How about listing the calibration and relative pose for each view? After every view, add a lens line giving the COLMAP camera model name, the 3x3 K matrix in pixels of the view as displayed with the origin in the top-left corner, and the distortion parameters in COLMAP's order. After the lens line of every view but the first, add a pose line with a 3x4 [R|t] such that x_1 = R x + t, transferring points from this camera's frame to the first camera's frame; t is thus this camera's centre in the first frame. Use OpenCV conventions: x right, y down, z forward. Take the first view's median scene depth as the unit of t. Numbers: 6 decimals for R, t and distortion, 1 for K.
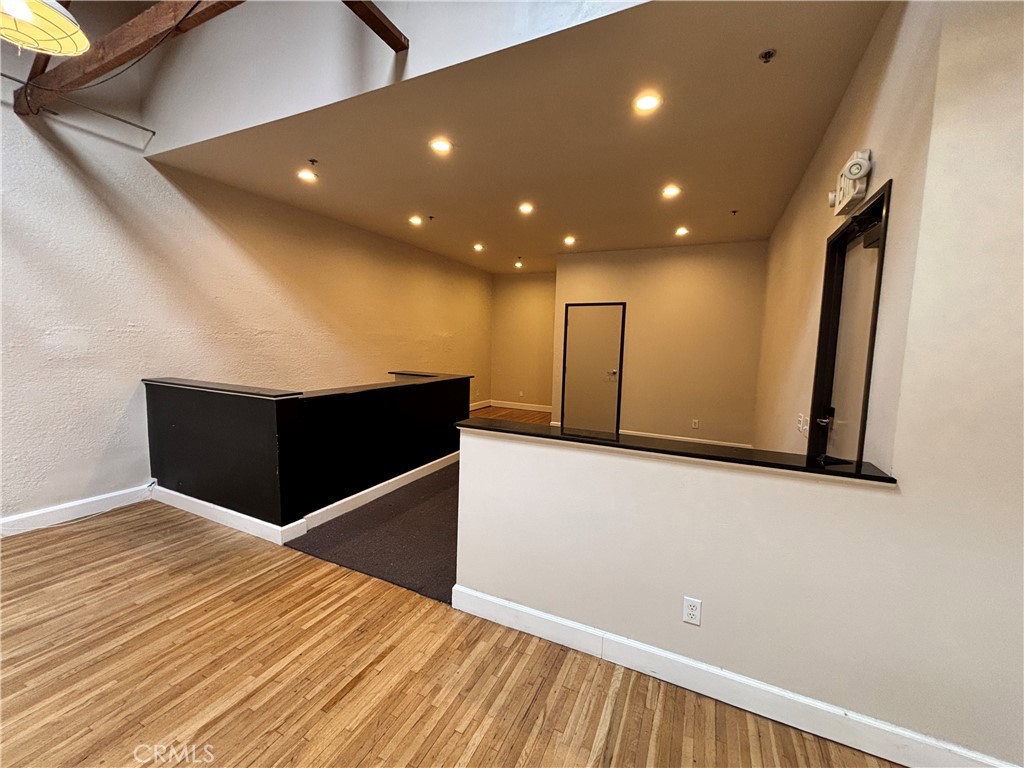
lens RADIAL K [[413.5, 0, 502.0], [0, 413.5, 402.8], [0, 0, 1]] dist [0.000424, 0.000346]
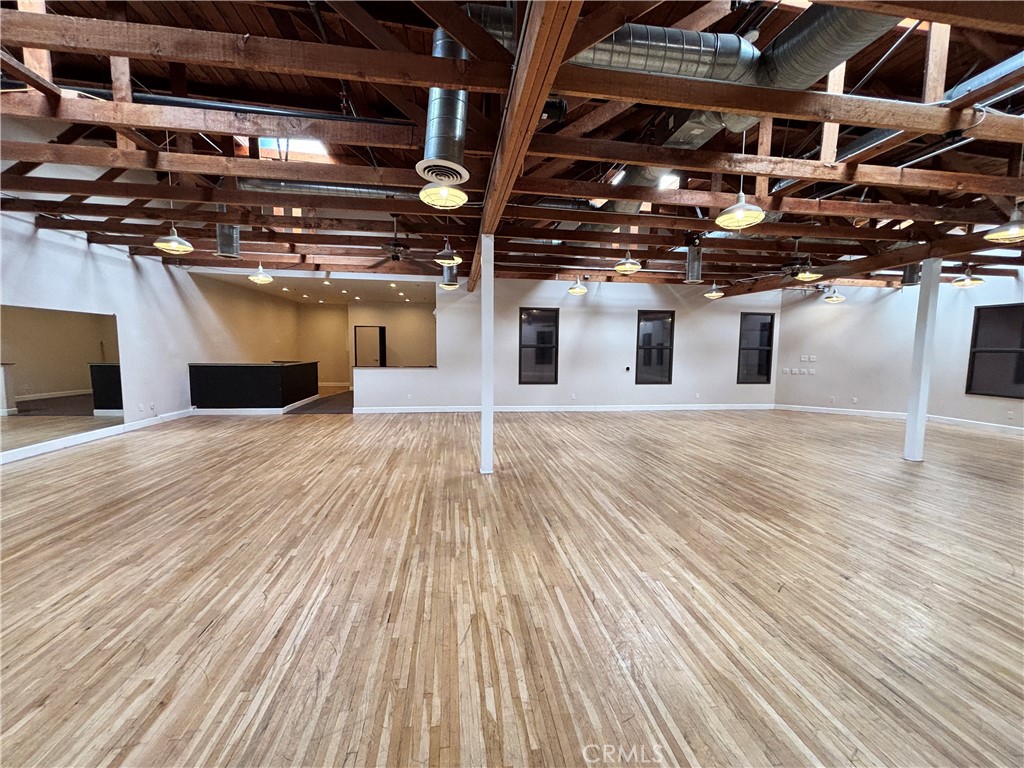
lens RADIAL K [[413.5, 0, 507.2], [0, 413.5, 409.1], [0, 0, 1]] dist [0.000424, 0.000346]
pose [[0.831114, -0.092880, 0.548291, -0.959237], [0.086699, 0.995539, 0.037223, 0.388788], [-0.549302, 0.016600, 0.835459, -2.808429]]
